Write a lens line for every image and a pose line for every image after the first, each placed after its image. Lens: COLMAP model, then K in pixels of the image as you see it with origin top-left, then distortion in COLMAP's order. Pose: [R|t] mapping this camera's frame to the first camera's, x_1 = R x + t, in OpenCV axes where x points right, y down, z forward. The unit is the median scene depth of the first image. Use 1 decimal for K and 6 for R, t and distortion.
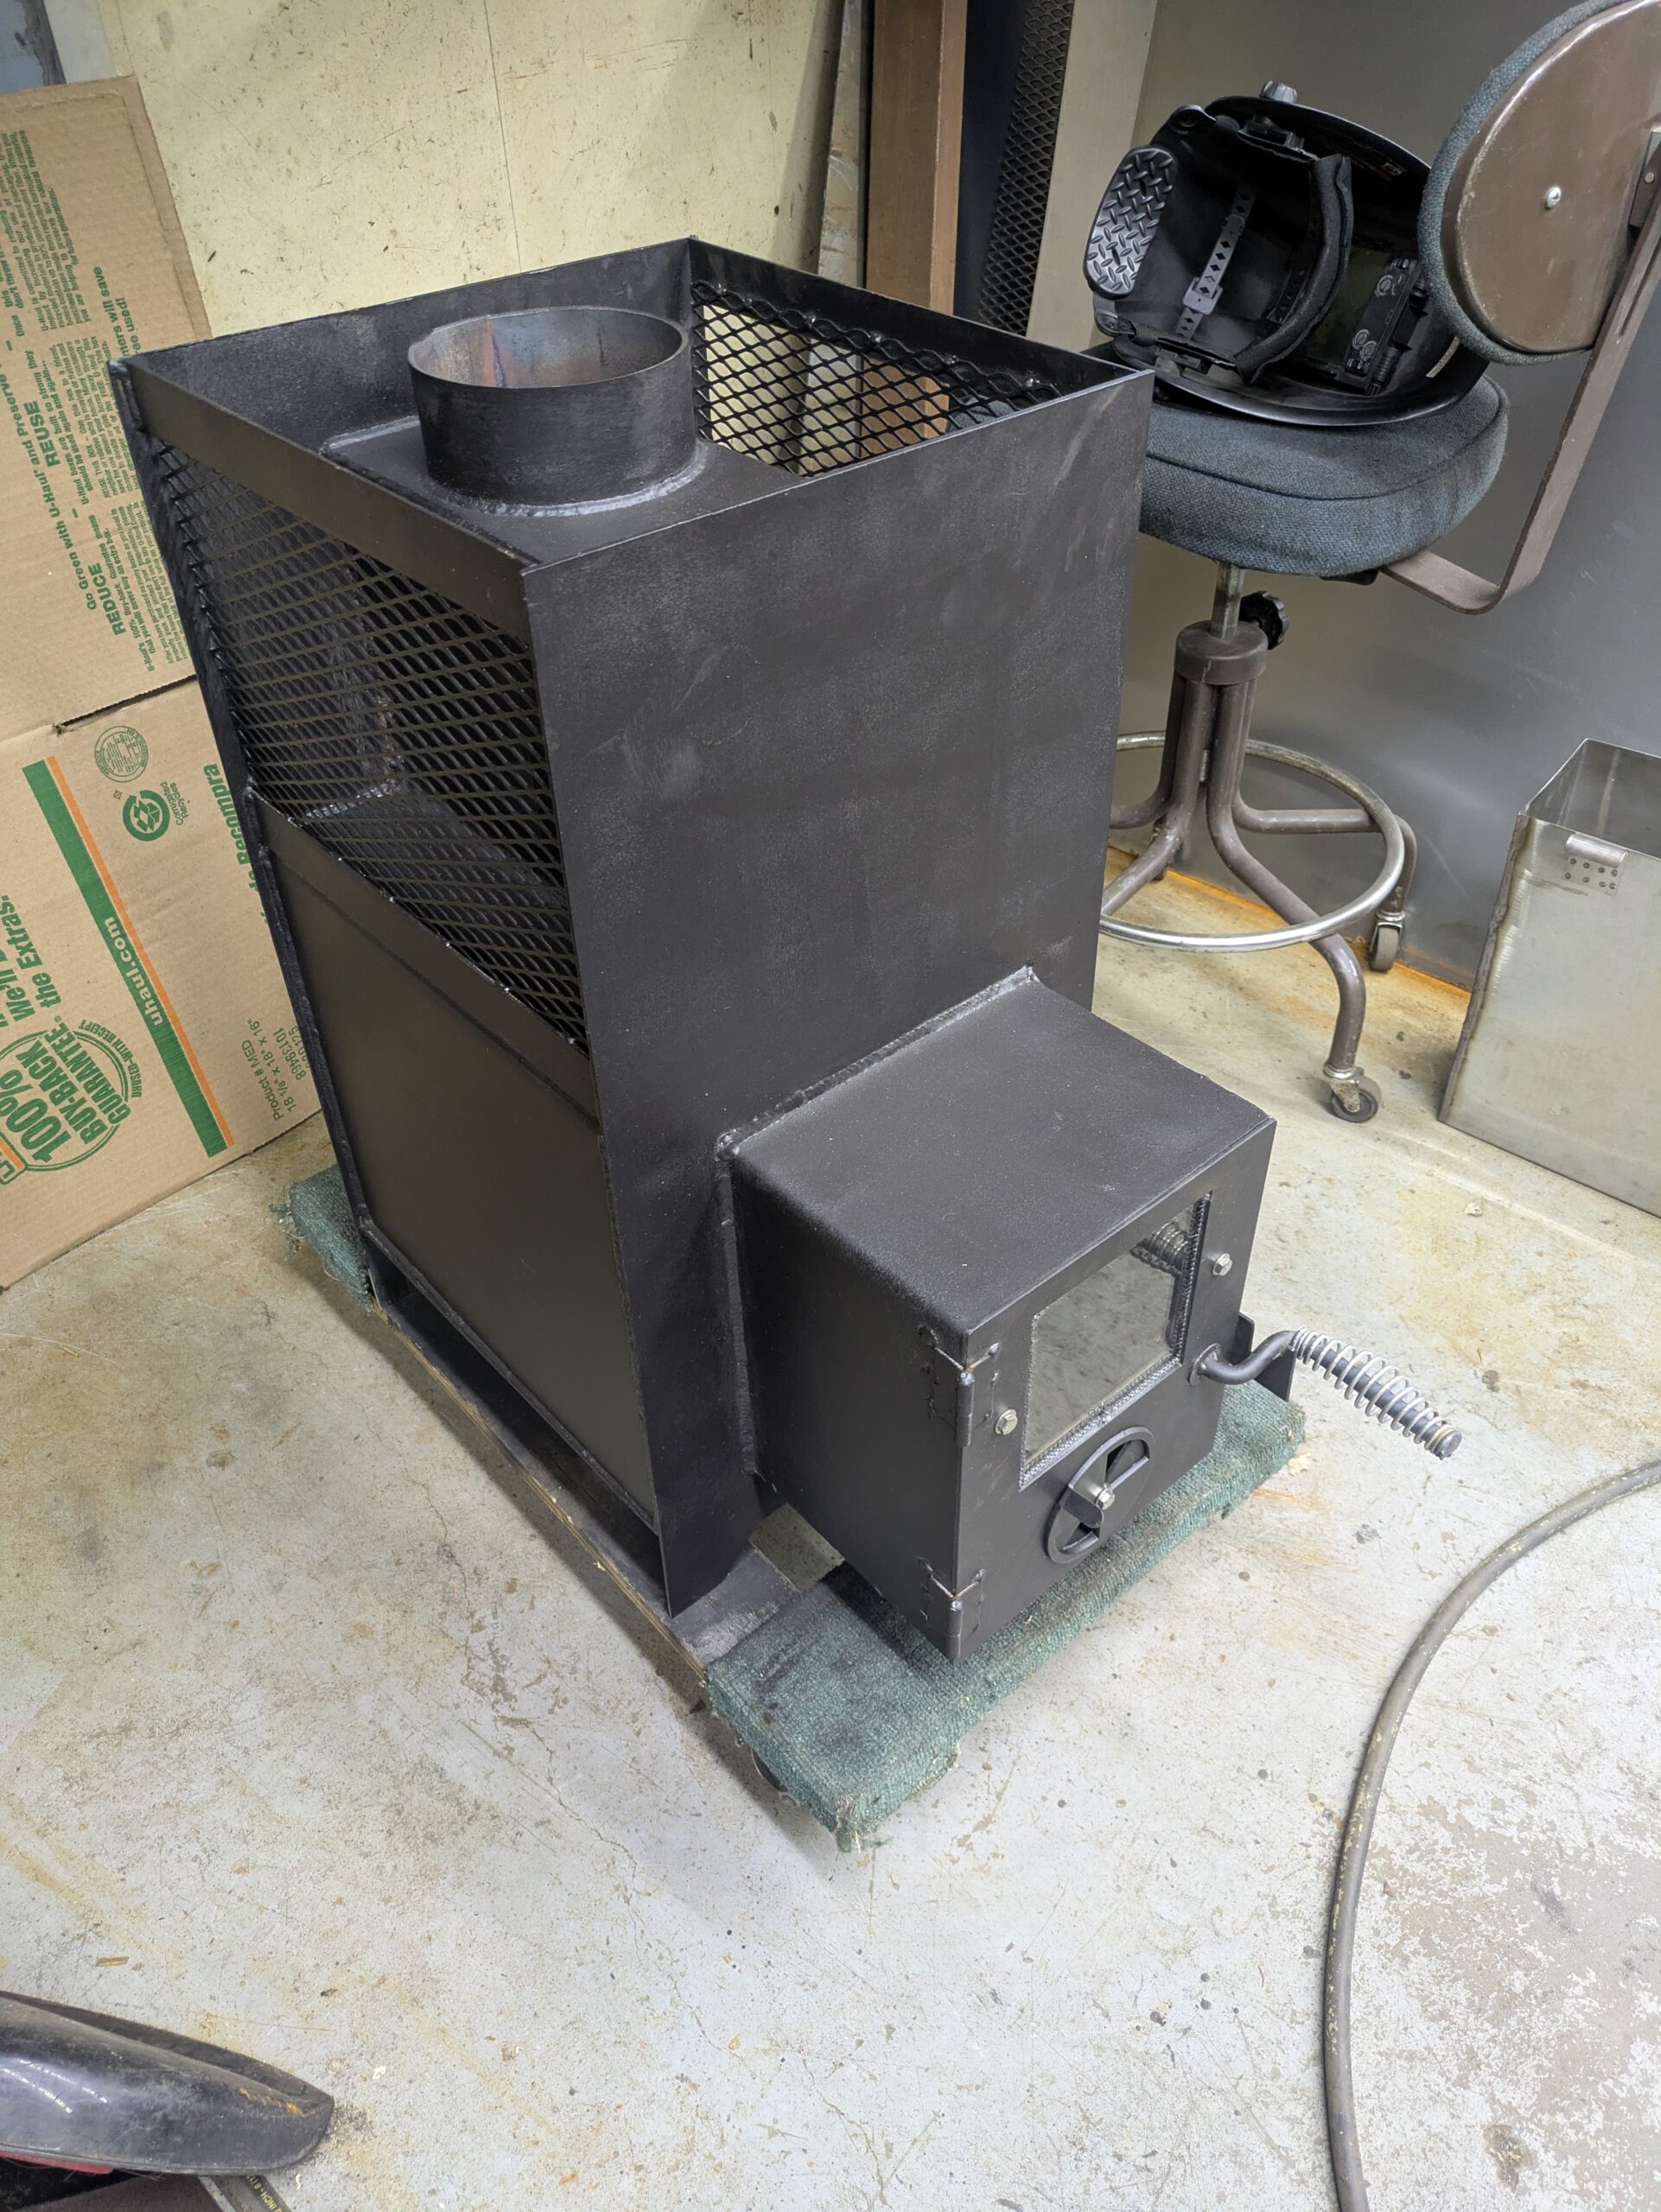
lens RADIAL K [[1655.0, 0, 849.8], [0, 1655.0, 1107.4], [0, 0, 1]] dist [0.020372, -0.012681]
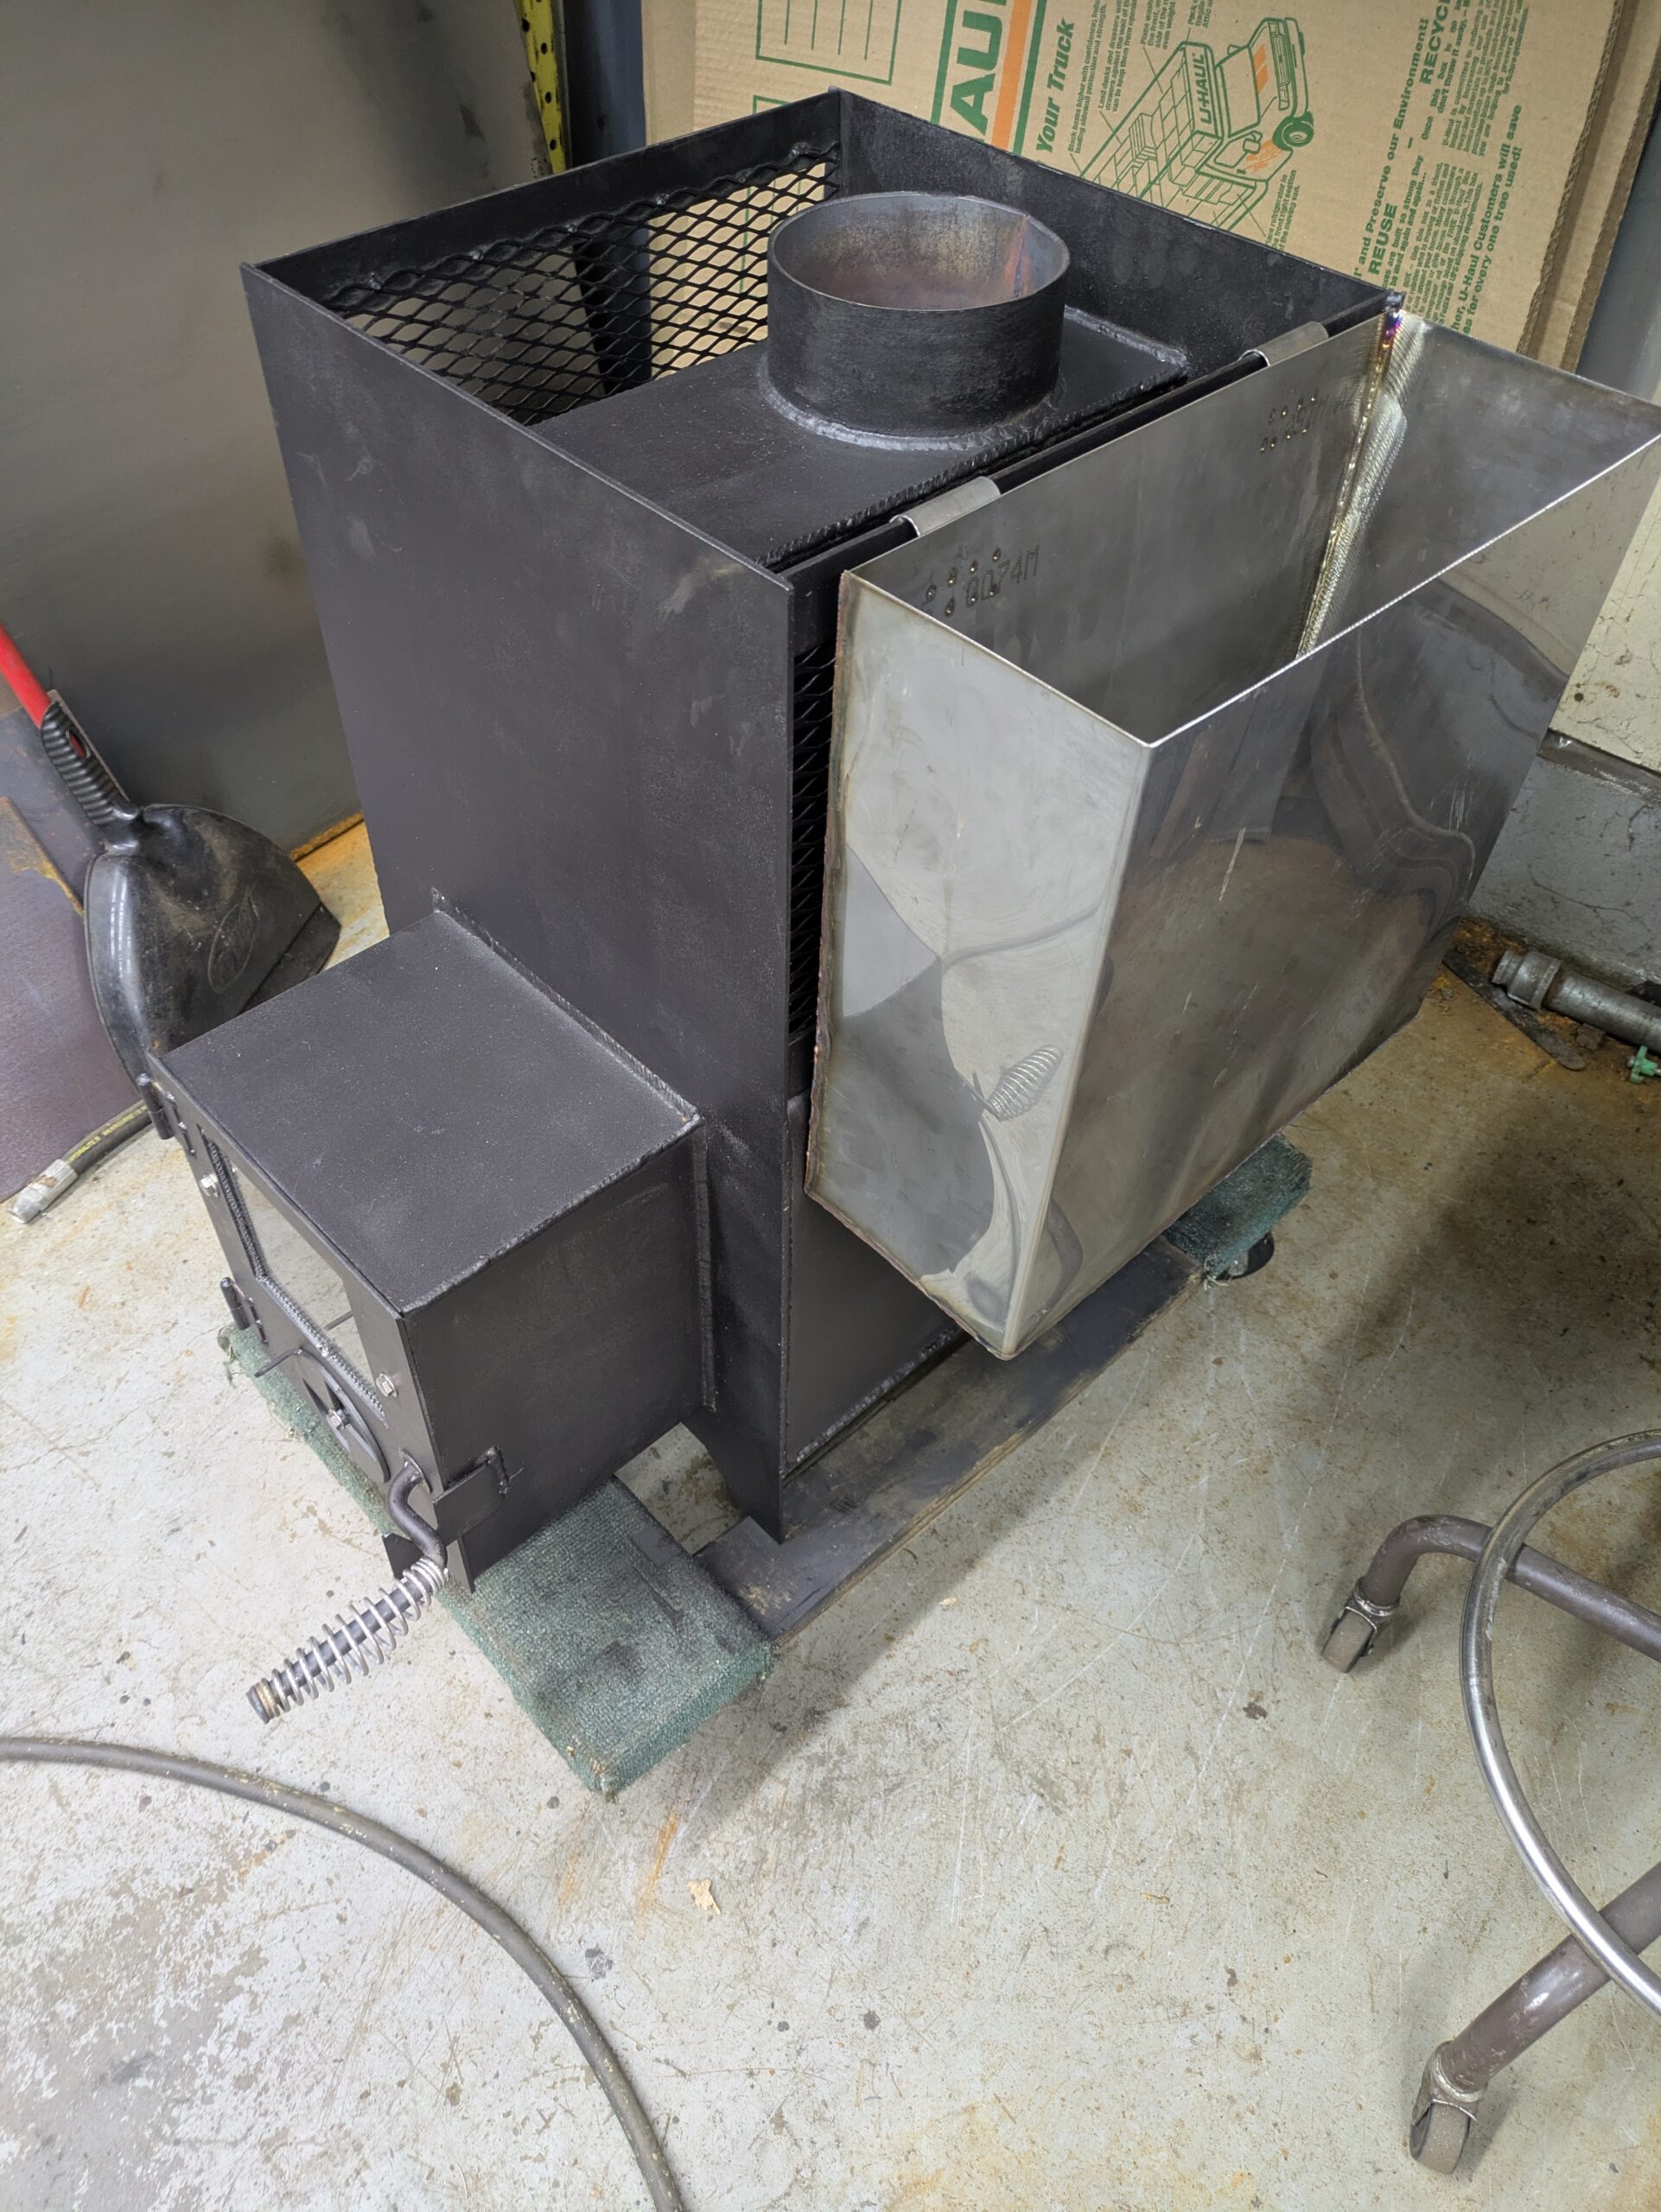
lens RADIAL K [[1655.0, 0, 813.0], [0, 1655.0, 1113.8], [0, 0, 1]] dist [0.020372, -0.012681]
pose [[0.031148, 0.749864, -0.660858, 0.528483], [-0.655301, 0.514571, 0.552989, -0.466959], [0.754725, 0.415837, 0.507415, 0.478702]]
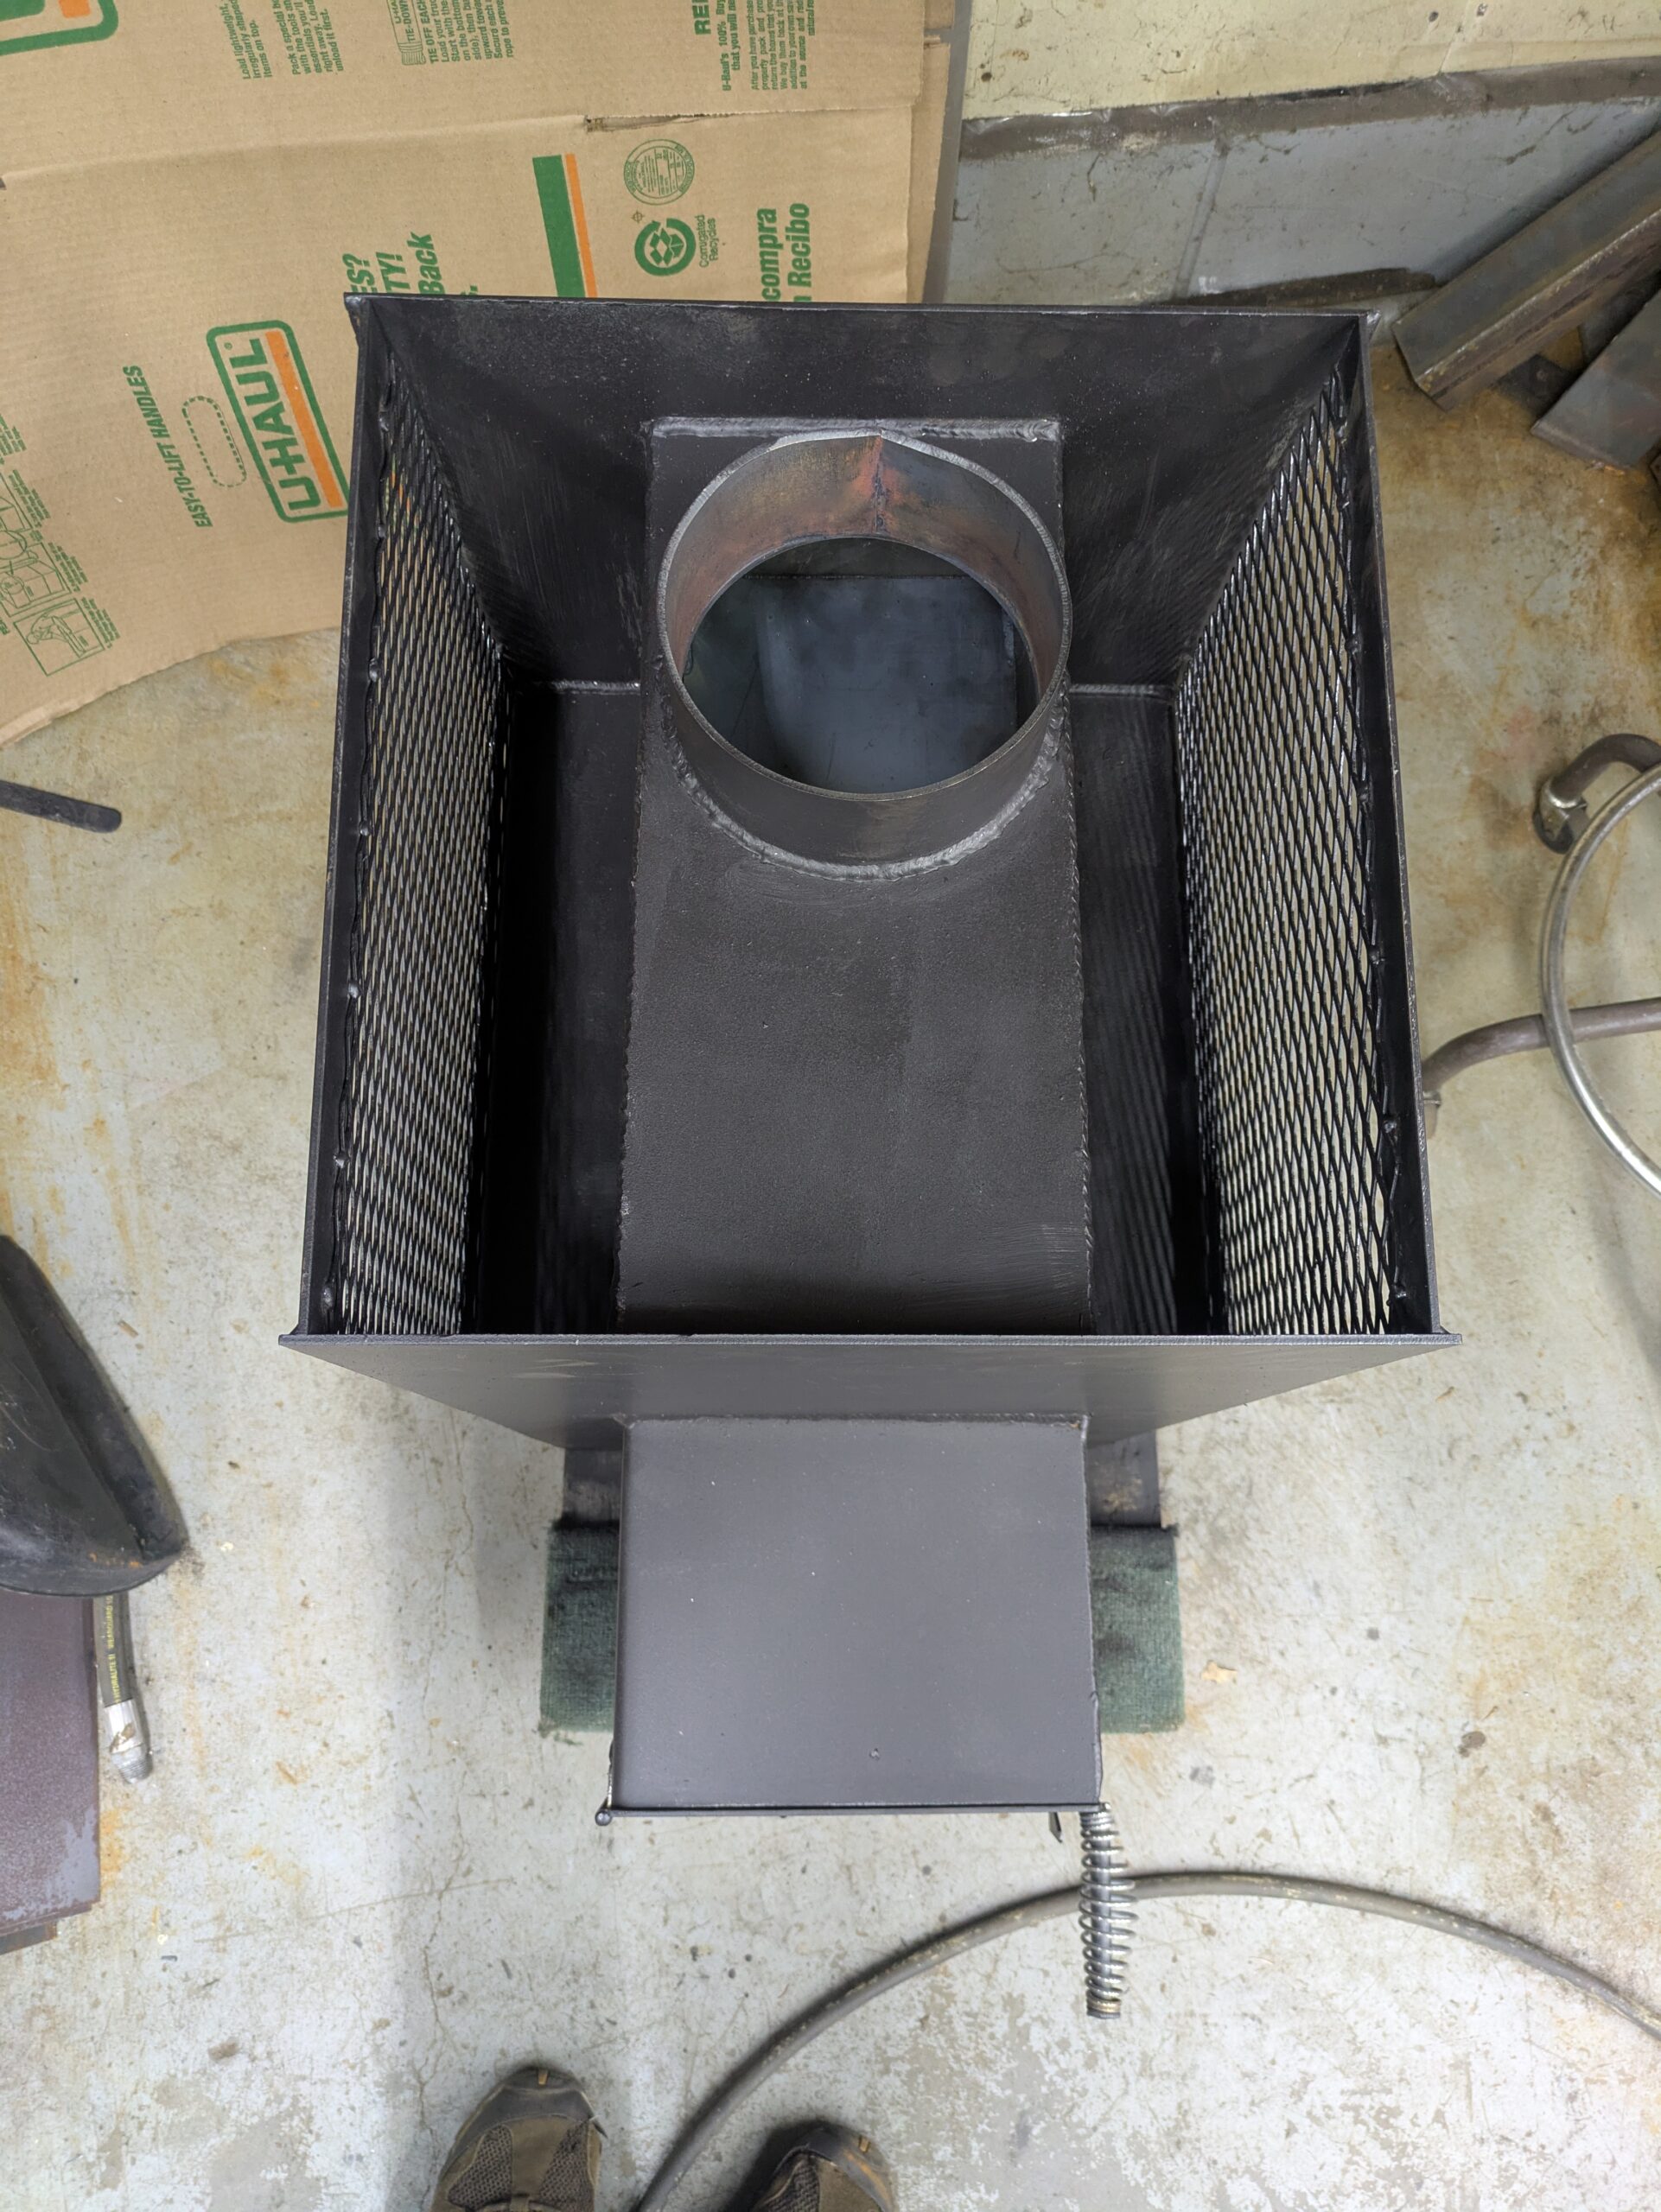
lens RADIAL K [[1655.0, 0, 829.5], [0, 1655.0, 1104.3], [0, 0, 1]] dist [0.020372, -0.012681]
pose [[0.751209, 0.647315, -0.129103, 0.011116], [-0.448719, 0.644261, 0.619337, -0.504532], [0.484082, -0.407321, 0.774438, 0.278070]]
